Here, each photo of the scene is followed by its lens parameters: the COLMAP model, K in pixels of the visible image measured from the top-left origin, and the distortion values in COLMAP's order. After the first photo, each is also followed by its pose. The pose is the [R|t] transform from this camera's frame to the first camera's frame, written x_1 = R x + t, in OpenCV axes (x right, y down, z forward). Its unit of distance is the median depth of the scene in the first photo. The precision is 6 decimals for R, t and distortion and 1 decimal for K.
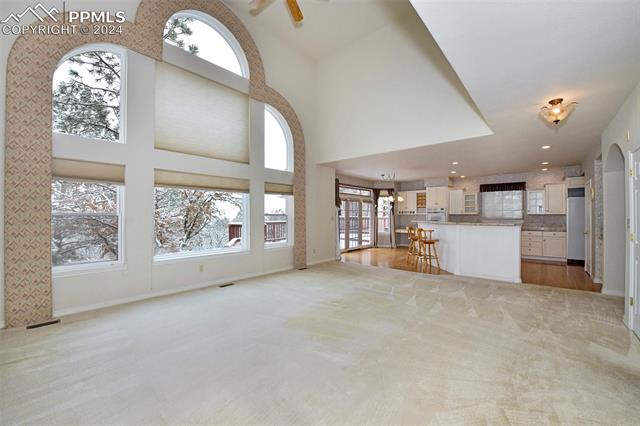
lens RADIAL K [[256.5, 0, 320.3], [0, 256.5, 217.3], [0, 0, 1]] dist [-0.022112, -0.001371]
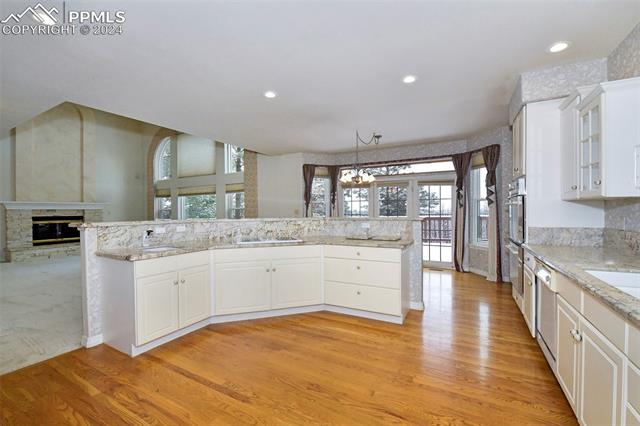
lens RADIAL K [[263.9, 0, 321.6], [0, 263.9, 213.1], [0, 0, 1]] dist [-0.009239, 0.000515]
pose [[0.237335, 0.007112, -0.971402, 0.750844], [-0.000378, 0.999974, 0.007229, -0.001378], [0.971428, -0.001349, 0.237331, 0.715653]]
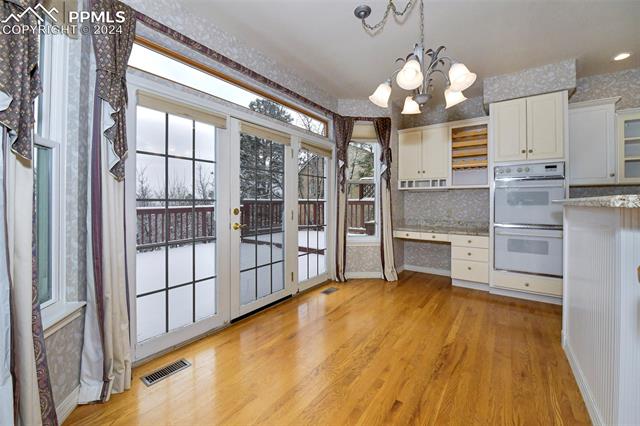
lens RADIAL K [[256.5, 0, 324.2], [0, 256.5, 205.0], [0, 0, 1]] dist [-0.022112, -0.001371]
pose [[0.993468, -0.000600, 0.114105, 0.174223], [0.000206, 0.999994, 0.003468, 0.013048], [-0.114107, -0.003421, 0.993463, 0.743372]]
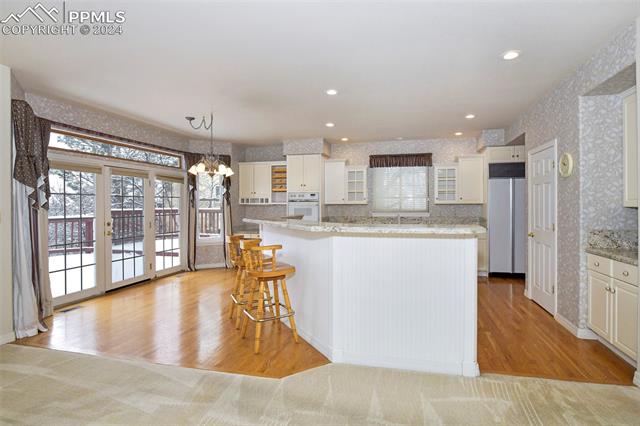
lens RADIAL K [[320.3, 0, 342.6], [0, 320.3, 208.2], [0, 0, 1]] dist [0.019432, -0.000214]
pose [[0.874241, -0.009230, 0.485404, 0.193036], [0.007412, 0.999956, 0.005664, -0.006209], [-0.485435, -0.001354, 0.874272, 0.352752]]
